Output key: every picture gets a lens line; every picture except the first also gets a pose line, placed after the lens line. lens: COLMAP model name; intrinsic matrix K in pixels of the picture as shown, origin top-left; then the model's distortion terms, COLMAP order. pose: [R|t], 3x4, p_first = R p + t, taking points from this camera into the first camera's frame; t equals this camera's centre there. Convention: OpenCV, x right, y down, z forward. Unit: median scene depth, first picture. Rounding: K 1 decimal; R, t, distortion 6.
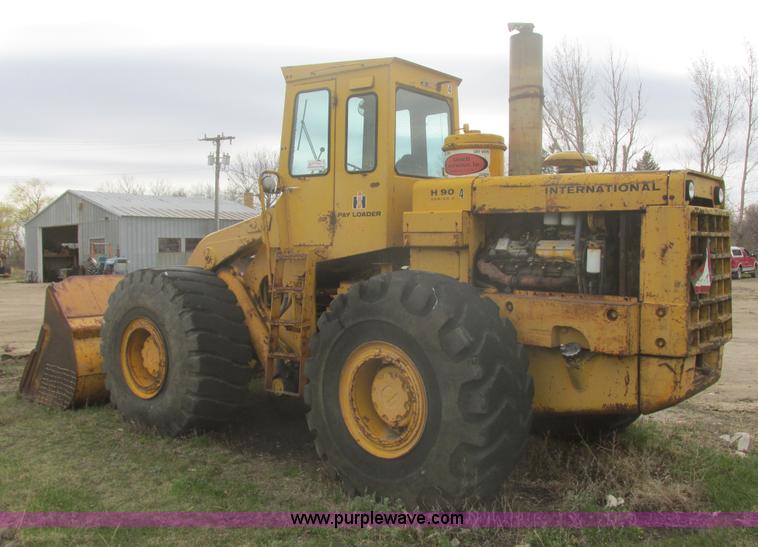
lens RADIAL K [[689.0, 0, 392.5], [0, 689.0, 252.2], [0, 0, 1]] dist [-0.038599, 0.011132]
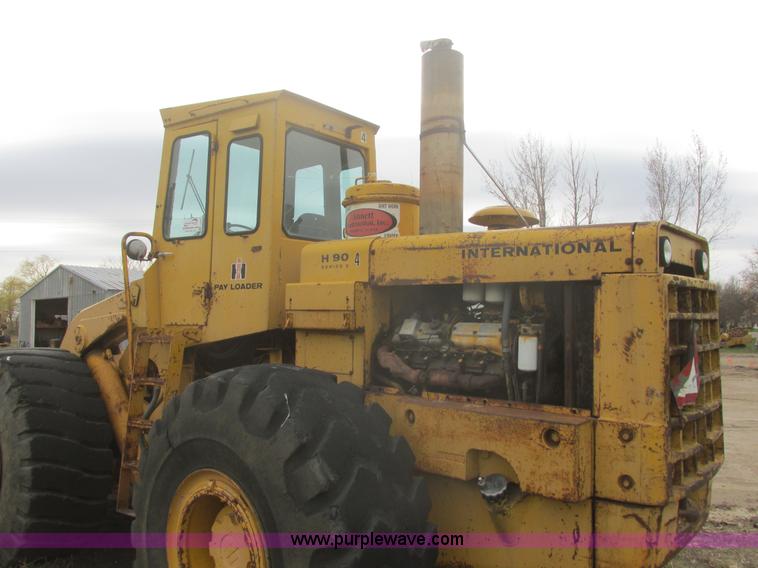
lens RADIAL K [[623.1, 0, 379.0], [0, 623.1, 284.0], [0, 0, 1]] dist [-0.032573, 0.001493]
pose [[0.999967, 0.006643, 0.004776, 0.123522], [-0.006316, 0.997834, -0.065483, -0.013681], [-0.005200, 0.065450, 0.997842, 0.326335]]
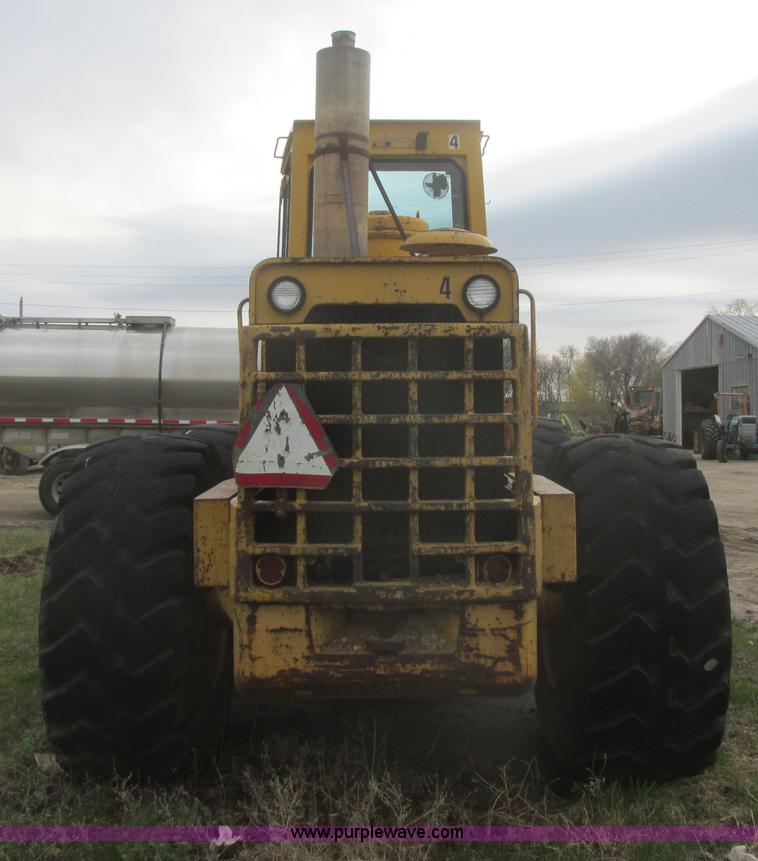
lens RADIAL K [[1054.3, 0, 378.7], [0, 1054.3, 378.8], [0, 0, 1]] dist [-0.003862, 0.006412]
pose [[0.649798, -0.016379, -0.759930, 0.929424], [-0.003079, 0.999703, -0.024180, -0.004299], [0.760101, 0.018052, 0.649555, 0.430276]]
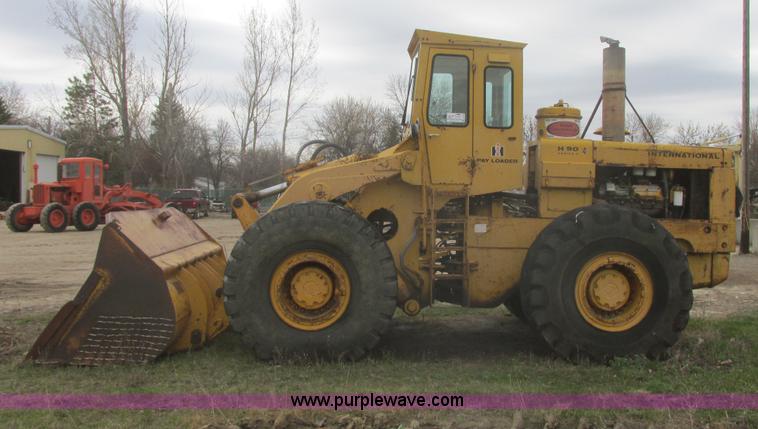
lens RADIAL K [[724.9, 0, 400.6], [0, 724.9, 188.2], [0, 0, 1]] dist [-0.039367, 0.003365]
pose [[0.752345, 0.018360, 0.658514, -1.201160], [-0.015171, 0.999829, -0.010543, 0.014231], [-0.658595, -0.002058, 0.752495, 0.123266]]
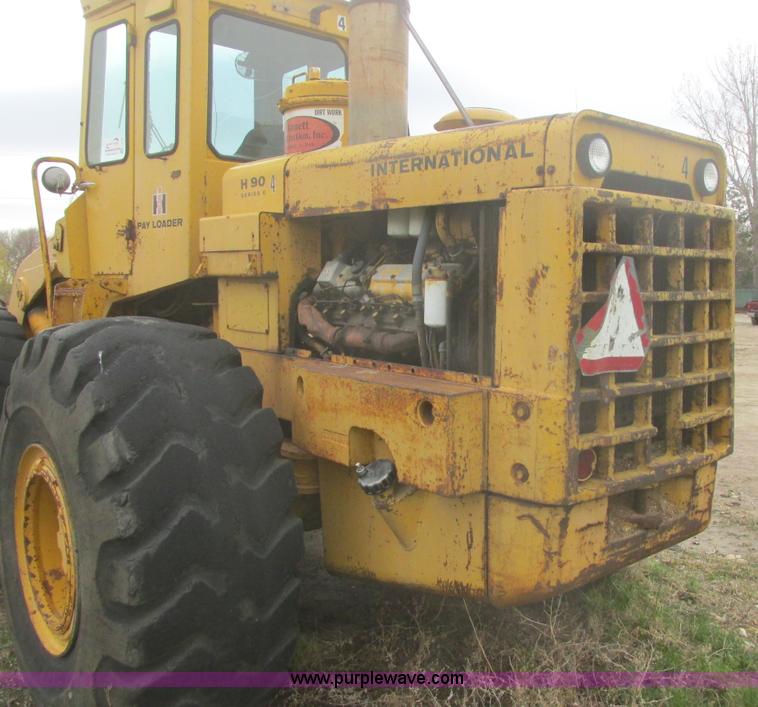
lens RADIAL K [[773.1, 0, 470.4], [0, 773.1, 350.9], [0, 0, 1]] dist [-0.030761, 0.019529]
pose [[0.995552, 0.015673, -0.092905, 0.332651], [-0.008413, 0.996916, 0.078019, 0.002768], [0.093842, -0.076891, 0.992614, 0.375321]]
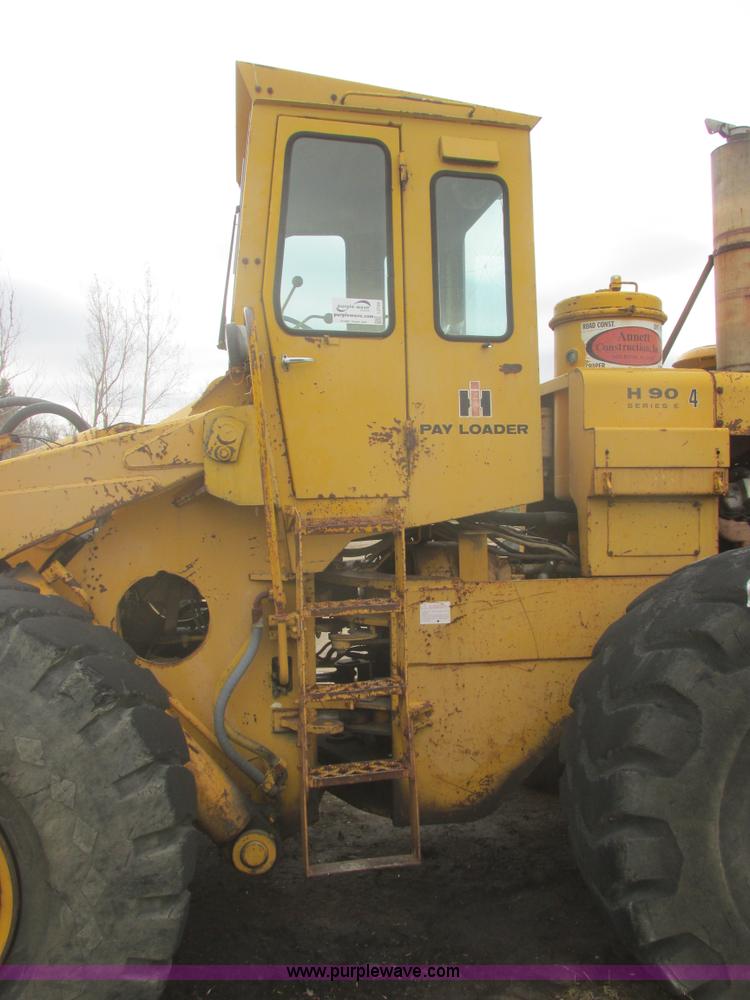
lens RADIAL K [[822.0, 0, 375.0], [0, 822.0, 500.0], [0, 0, 1]] dist [-0.032573, 0.001493]
pose [[0.682566, -0.020490, 0.730536, -0.566650], [0.023528, 0.999705, 0.006056, -0.013439], [-0.730445, 0.013055, 0.682847, 0.756048]]
